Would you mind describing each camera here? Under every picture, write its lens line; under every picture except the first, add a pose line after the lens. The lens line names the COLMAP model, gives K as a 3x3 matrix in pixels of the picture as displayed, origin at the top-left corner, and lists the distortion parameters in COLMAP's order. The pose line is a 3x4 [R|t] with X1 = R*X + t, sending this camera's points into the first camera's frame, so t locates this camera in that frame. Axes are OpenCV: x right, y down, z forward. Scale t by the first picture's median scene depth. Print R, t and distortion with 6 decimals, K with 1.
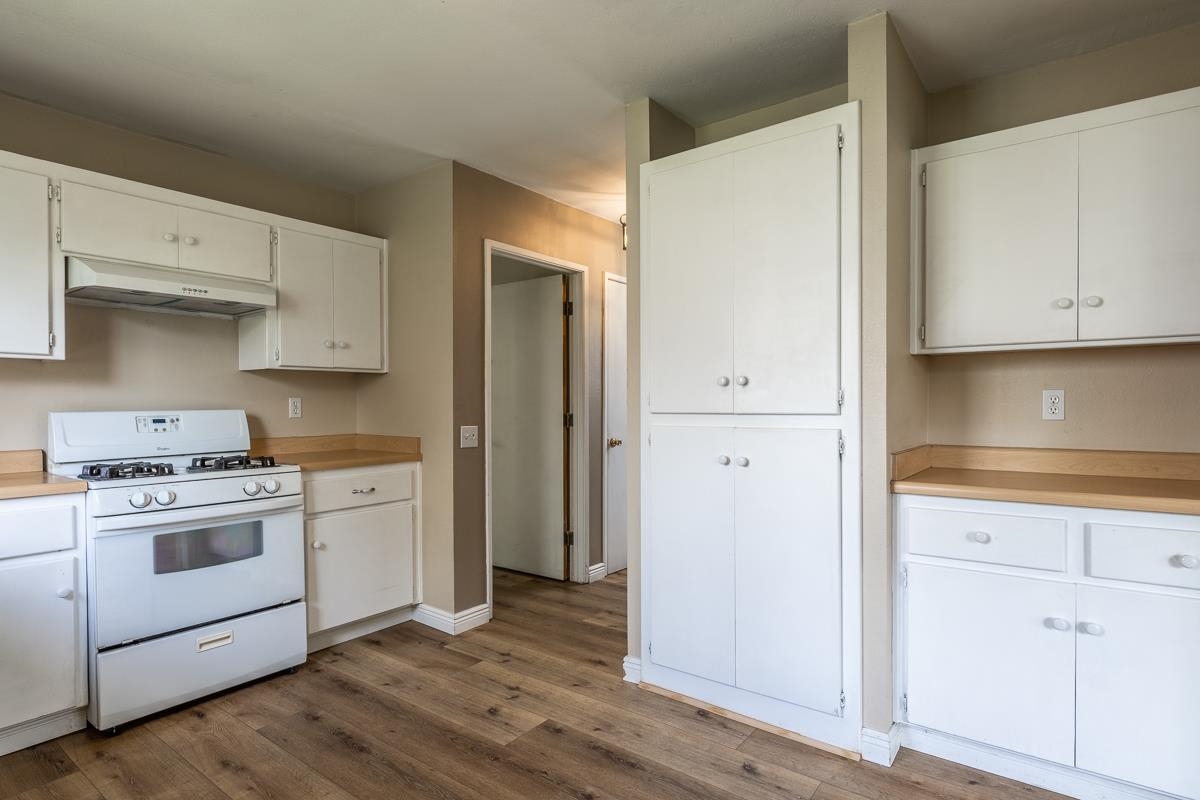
lens RADIAL K [[628.4, 0, 598.0], [0, 628.4, 410.5], [0, 0, 1]] dist [-0.002493, -0.000653]
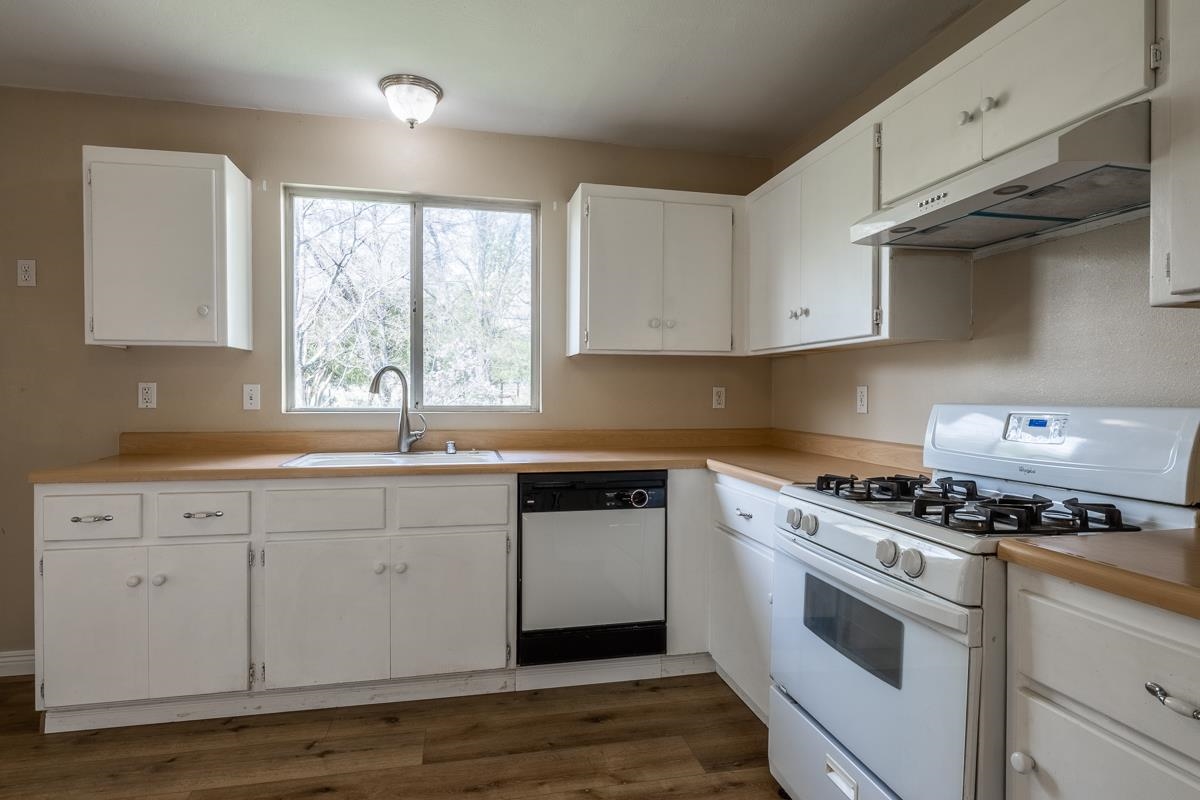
lens RADIAL K [[634.5, 0, 595.8], [0, 634.5, 397.7], [0, 0, 1]] dist [-0.001120, -0.000096]
pose [[-0.652909, 0.007045, -0.757403, 0.015064], [-0.009580, 0.999800, 0.017558, -0.014228], [0.757375, 0.018719, -0.652711, 1.165483]]
